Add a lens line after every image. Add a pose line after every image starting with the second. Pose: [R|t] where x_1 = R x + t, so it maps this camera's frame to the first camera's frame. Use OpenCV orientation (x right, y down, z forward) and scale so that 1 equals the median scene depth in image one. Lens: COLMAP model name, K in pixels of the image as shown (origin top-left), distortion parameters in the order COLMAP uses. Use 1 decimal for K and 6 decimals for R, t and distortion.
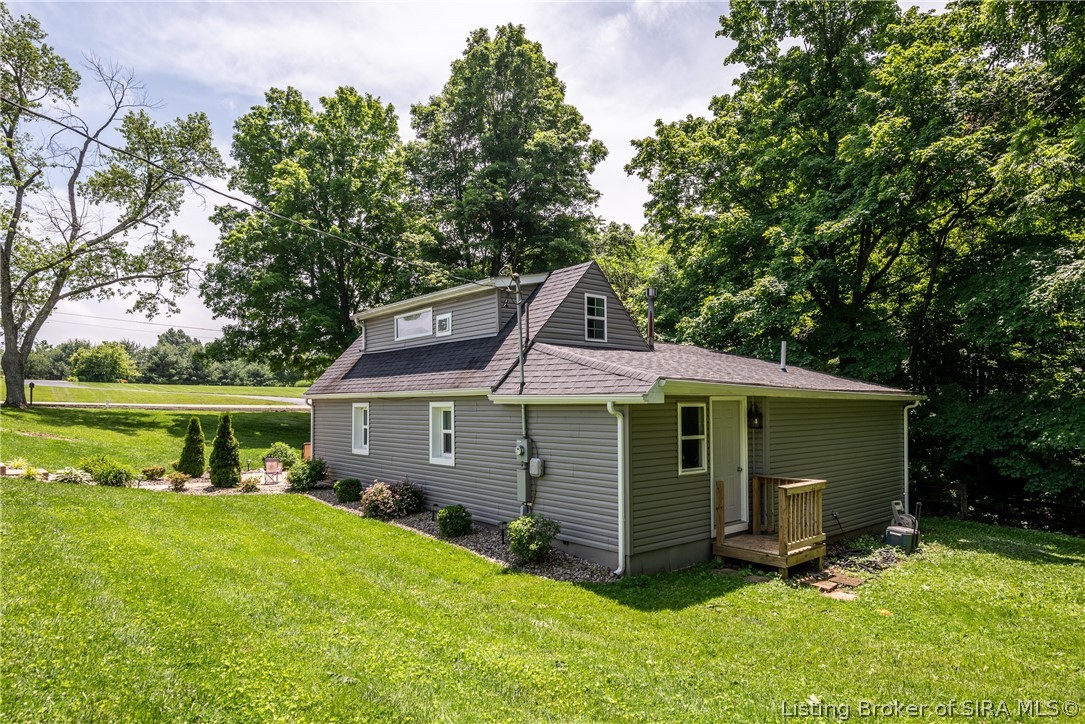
lens RADIAL K [[641.6, 0, 543.2], [0, 641.6, 392.7], [0, 0, 1]] dist [-0.005125, -0.001600]
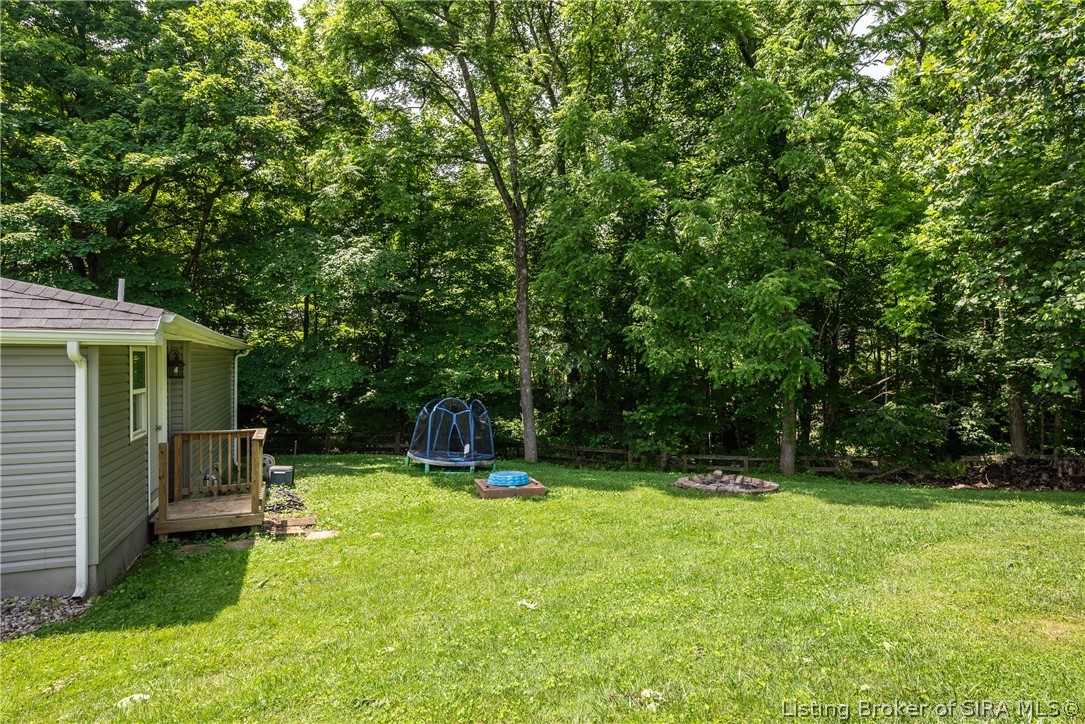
lens RADIAL K [[582.3, 0, 542.5], [0, 582.3, 362.0], [0, 0, 1]] dist [-0.000289, 0.000109]
pose [[0.332927, -0.002748, 0.942949, -0.297295], [-0.023370, 0.999665, 0.011165, 0.016809], [-0.942663, -0.025754, 0.332751, 0.341989]]
